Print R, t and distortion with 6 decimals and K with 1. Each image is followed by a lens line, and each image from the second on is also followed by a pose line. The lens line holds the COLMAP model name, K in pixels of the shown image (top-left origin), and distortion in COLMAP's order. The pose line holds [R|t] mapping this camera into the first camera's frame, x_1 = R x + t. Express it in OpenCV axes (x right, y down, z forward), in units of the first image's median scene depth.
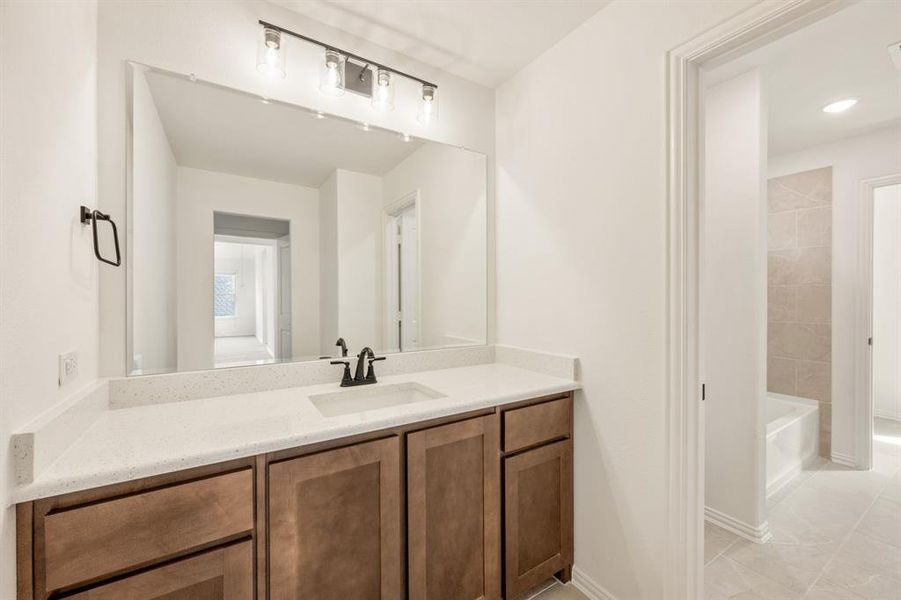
lens RADIAL K [[363.8, 0, 450.5], [0, 363.8, 300.0], [0, 0, 1]] dist [-0.001150, -0.000076]
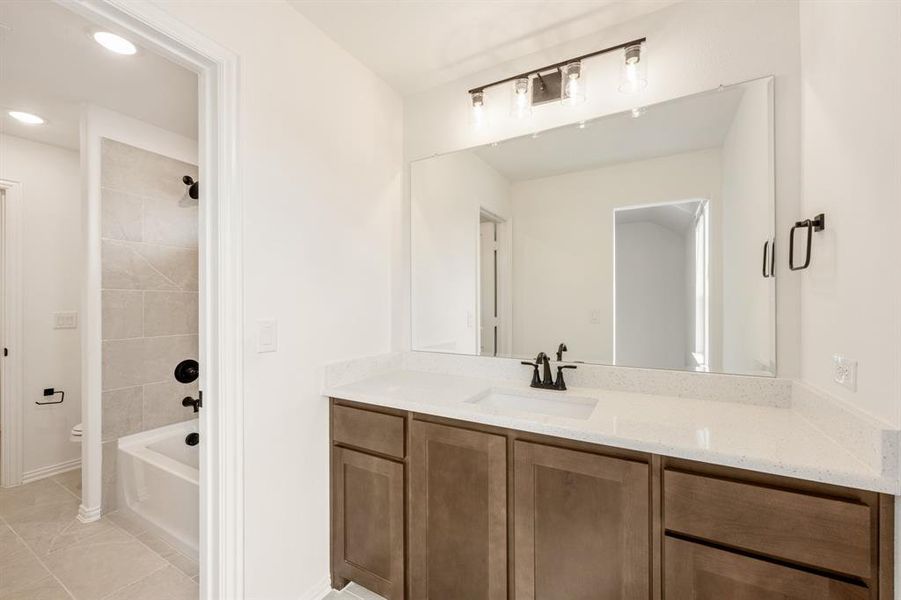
lens RADIAL K [[351.5, 0, 458.4], [0, 351.5, 306.3], [0, 0, 1]] dist [-0.033215, -0.000163]
pose [[0.477720, 0.011991, -0.878430, 0.471422], [-0.006149, 0.999928, 0.010305, -0.004632], [0.878491, 0.000479, 0.477759, 0.307493]]
